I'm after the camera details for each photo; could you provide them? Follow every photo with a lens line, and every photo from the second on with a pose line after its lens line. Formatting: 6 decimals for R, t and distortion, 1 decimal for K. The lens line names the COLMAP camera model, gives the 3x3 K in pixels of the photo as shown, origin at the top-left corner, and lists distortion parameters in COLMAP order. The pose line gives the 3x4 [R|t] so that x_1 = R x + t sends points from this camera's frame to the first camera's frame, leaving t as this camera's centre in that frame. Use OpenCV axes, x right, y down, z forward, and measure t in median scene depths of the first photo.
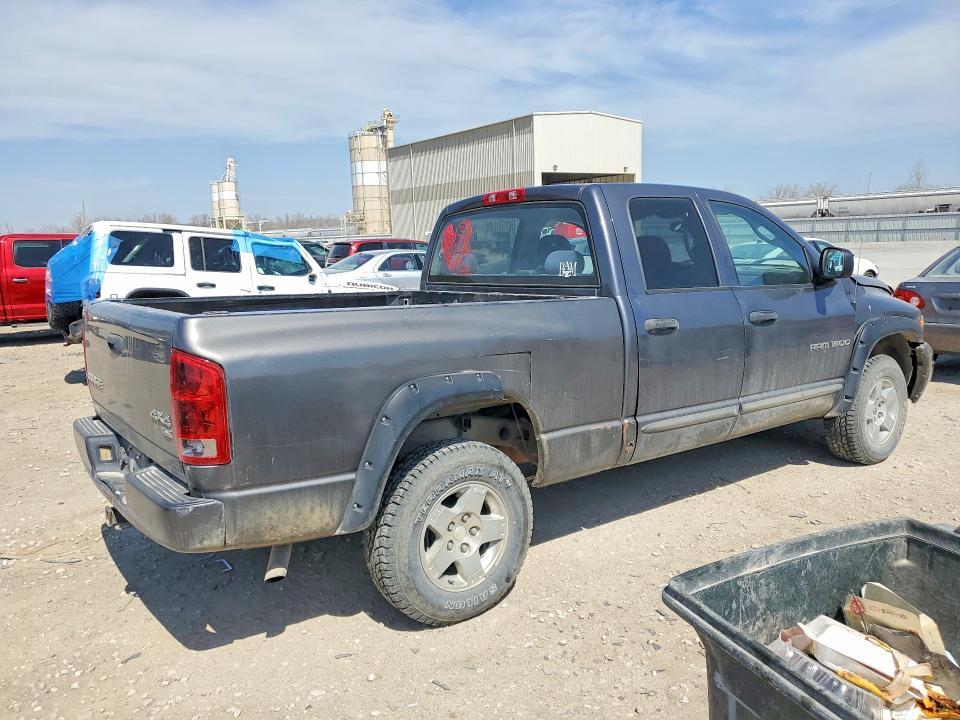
lens RADIAL K [[762.5, 0, 480.7], [0, 762.5, 361.8], [0, 0, 1]] dist [-0.003034, 0.003124]
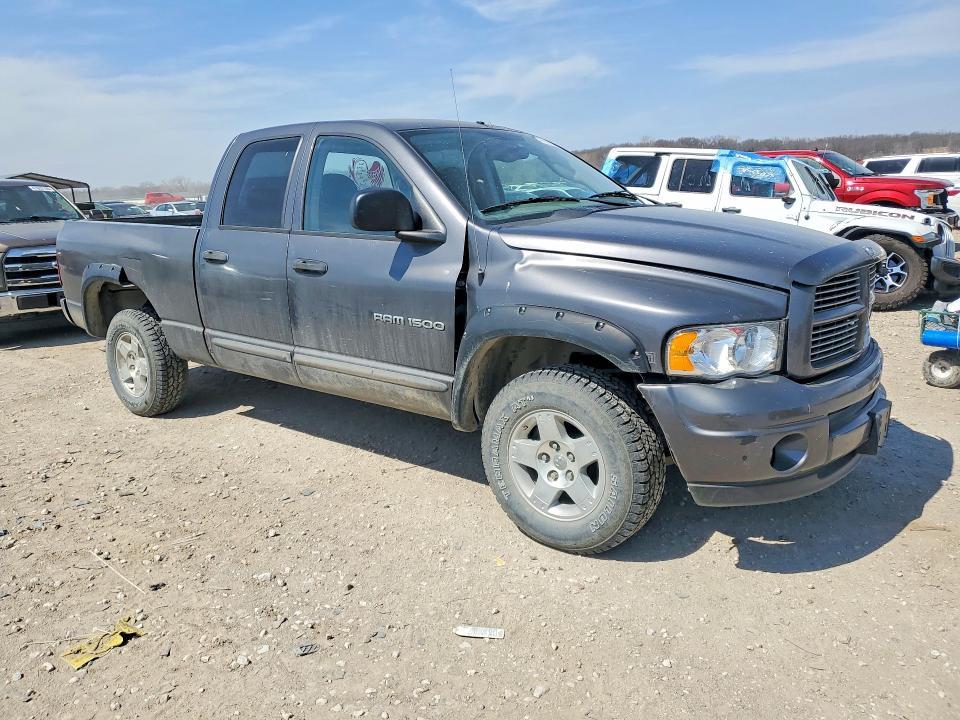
lens RADIAL K [[762.5, 0, 480.5], [0, 762.5, 358.1], [0, 0, 1]] dist [-0.003034, 0.003124]
pose [[0.263968, 0.228955, -0.936963, 0.629091], [-0.120745, 0.971620, 0.203407, -0.078123], [0.956944, 0.059440, 0.284122, 0.458310]]
